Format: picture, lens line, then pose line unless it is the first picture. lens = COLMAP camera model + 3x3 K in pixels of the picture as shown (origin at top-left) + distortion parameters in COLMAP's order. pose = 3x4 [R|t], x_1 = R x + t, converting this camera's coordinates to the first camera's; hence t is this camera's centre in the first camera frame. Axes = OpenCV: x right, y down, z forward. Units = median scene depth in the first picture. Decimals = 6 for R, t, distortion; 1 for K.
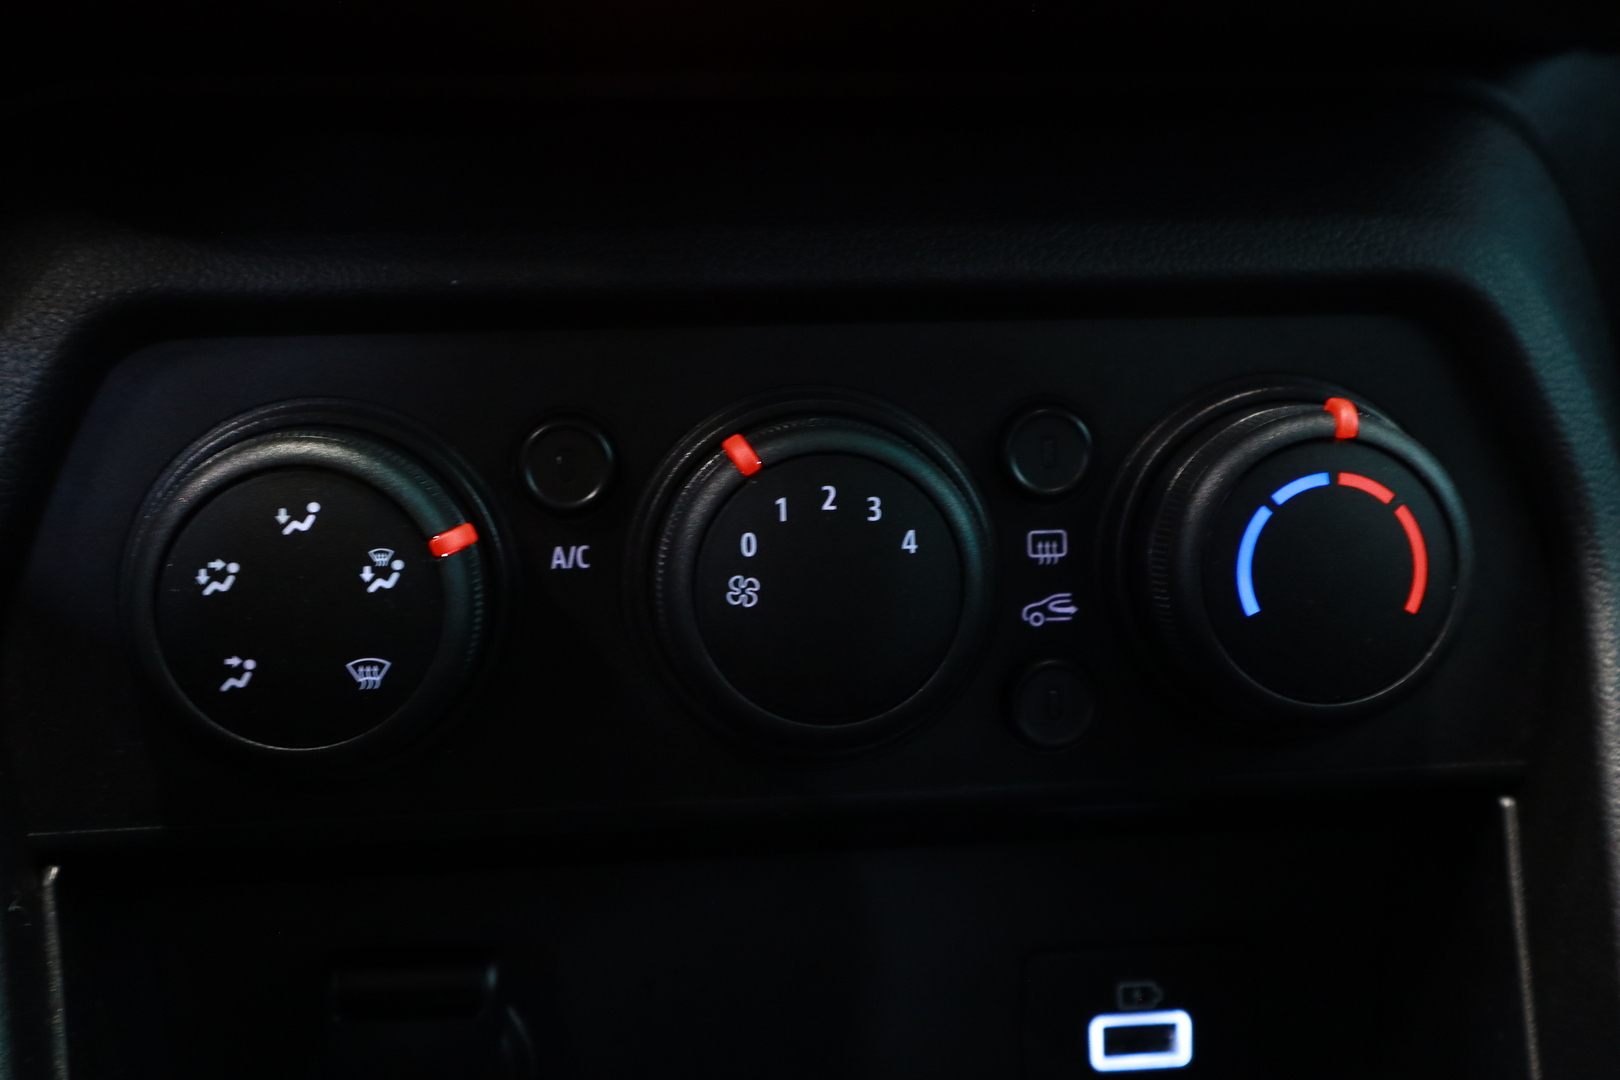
lens RADIAL K [[1947.6, 0, 813.1], [0, 1947.6, 535.6], [0, 0, 1]] dist [0.000248, 0.000000]
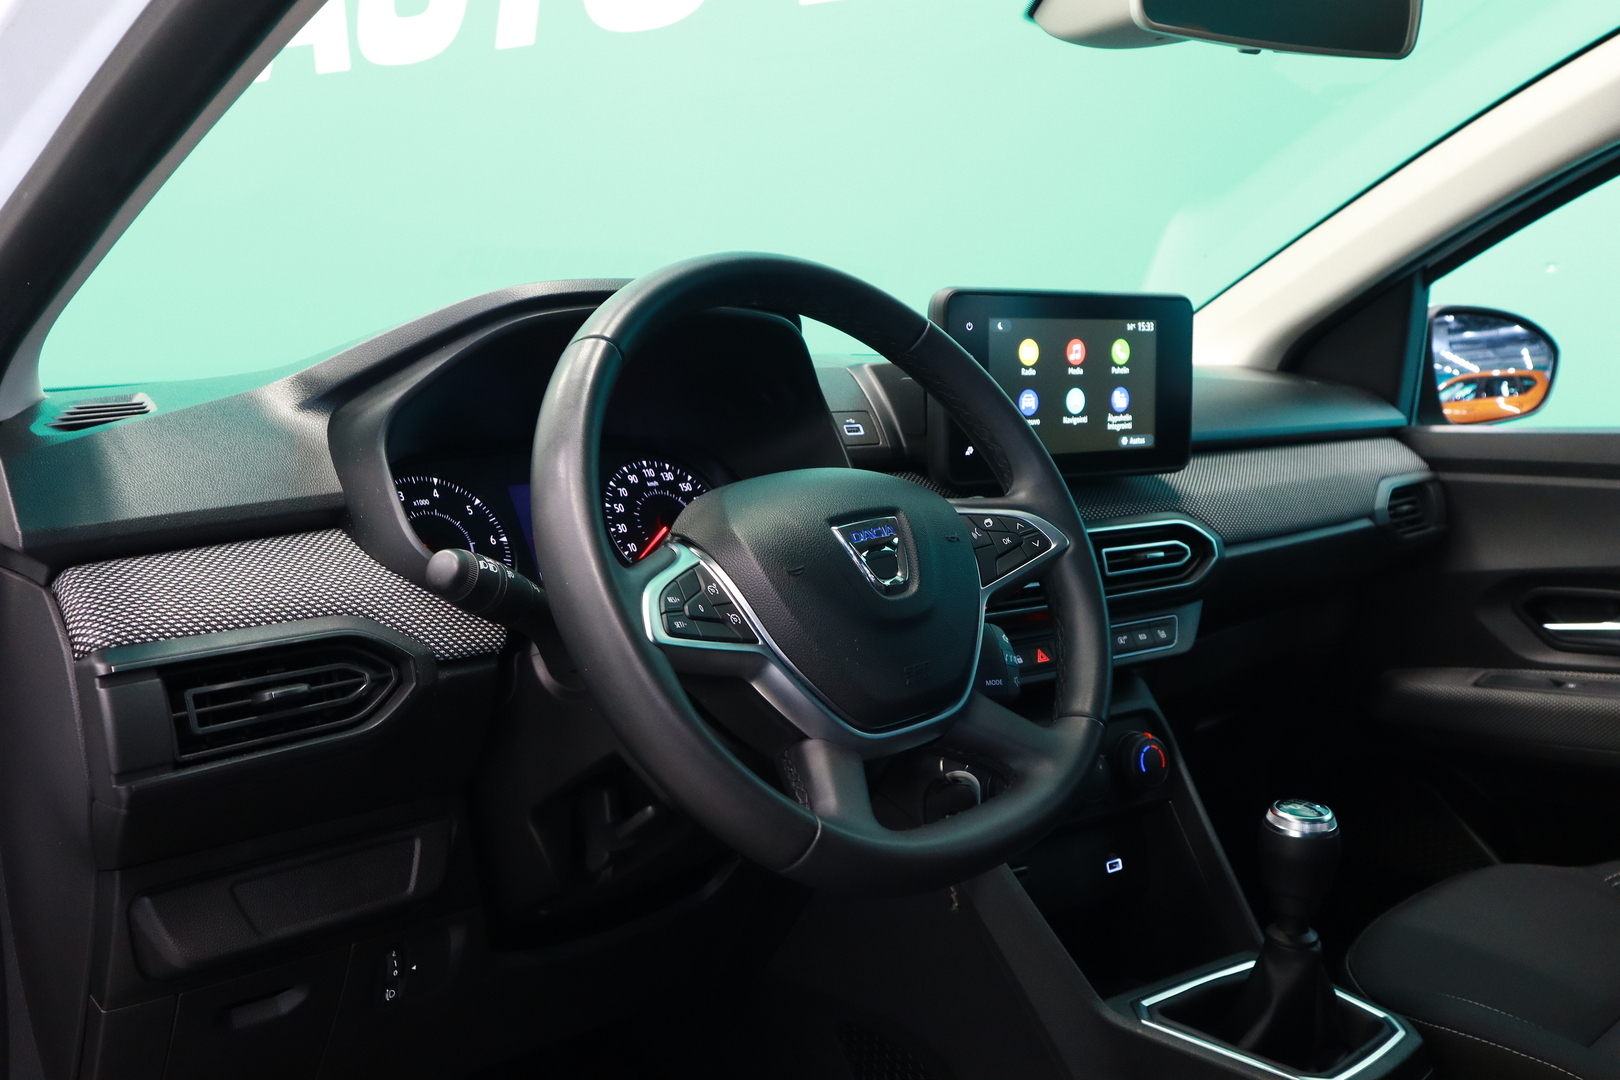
lens RADIAL K [[1498.2, 0, 813.5], [0, 1498.2, 526.1], [0, 0, 1]] dist [-0.020287, 0.000000]
pose [[0.872144, -0.068874, 0.484378, -2.765665], [0.168017, 0.971994, -0.164313, -0.104974], [-0.459495, 0.224688, 0.859290, -2.566548]]
